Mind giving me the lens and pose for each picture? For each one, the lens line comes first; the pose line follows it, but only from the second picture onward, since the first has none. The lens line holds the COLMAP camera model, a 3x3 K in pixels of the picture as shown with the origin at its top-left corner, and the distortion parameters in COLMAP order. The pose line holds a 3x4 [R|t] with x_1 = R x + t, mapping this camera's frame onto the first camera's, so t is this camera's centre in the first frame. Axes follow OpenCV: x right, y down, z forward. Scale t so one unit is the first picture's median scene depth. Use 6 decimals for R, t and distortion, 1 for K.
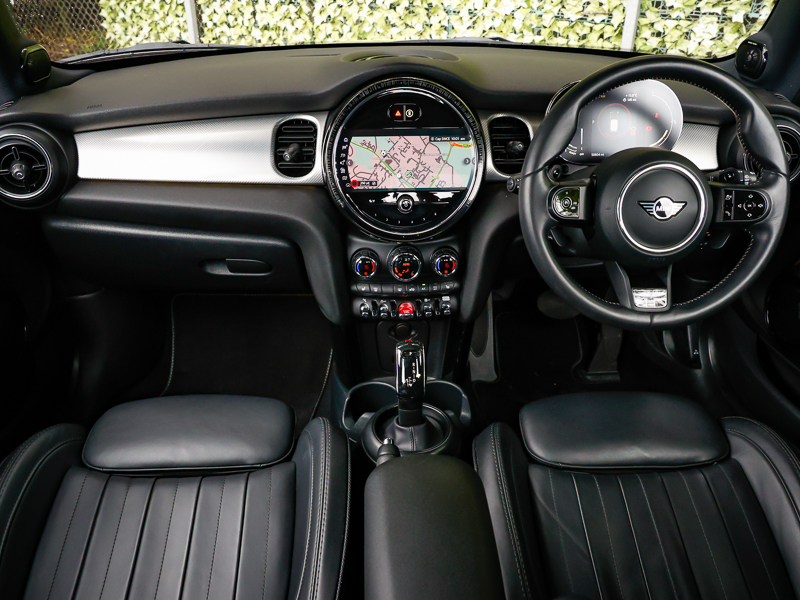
lens RADIAL K [[652.4, 0, 400.0], [0, 652.4, 300.0], [0, 0, 1]] dist [0.000372, 0.004858]
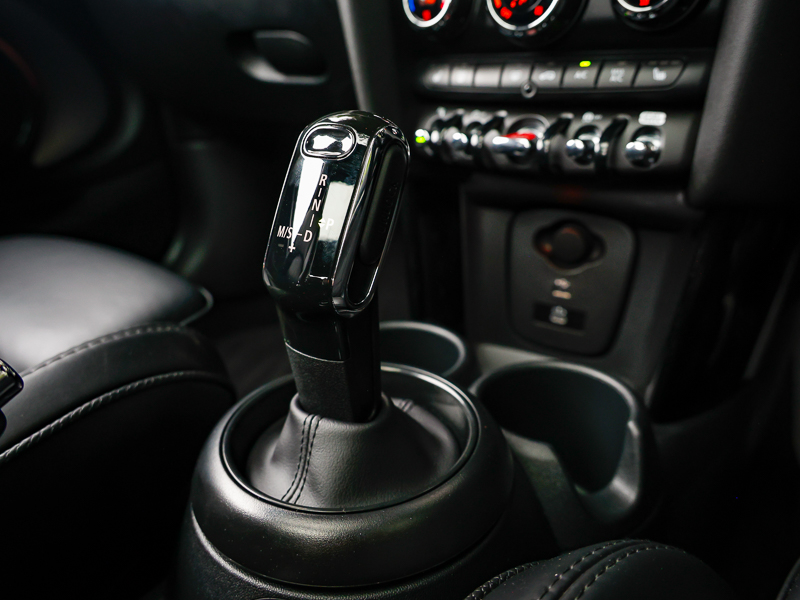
lens RADIAL K [[652.4, 0, 400.0], [0, 652.4, 300.0], [0, 0, 1]] dist [0.000372, 0.004858]
pose [[0.776438, 0.208031, -0.594867, 0.203813], [-0.254908, 0.966950, 0.005438, 0.126822], [0.576338, 0.147414, 0.803806, 0.746456]]
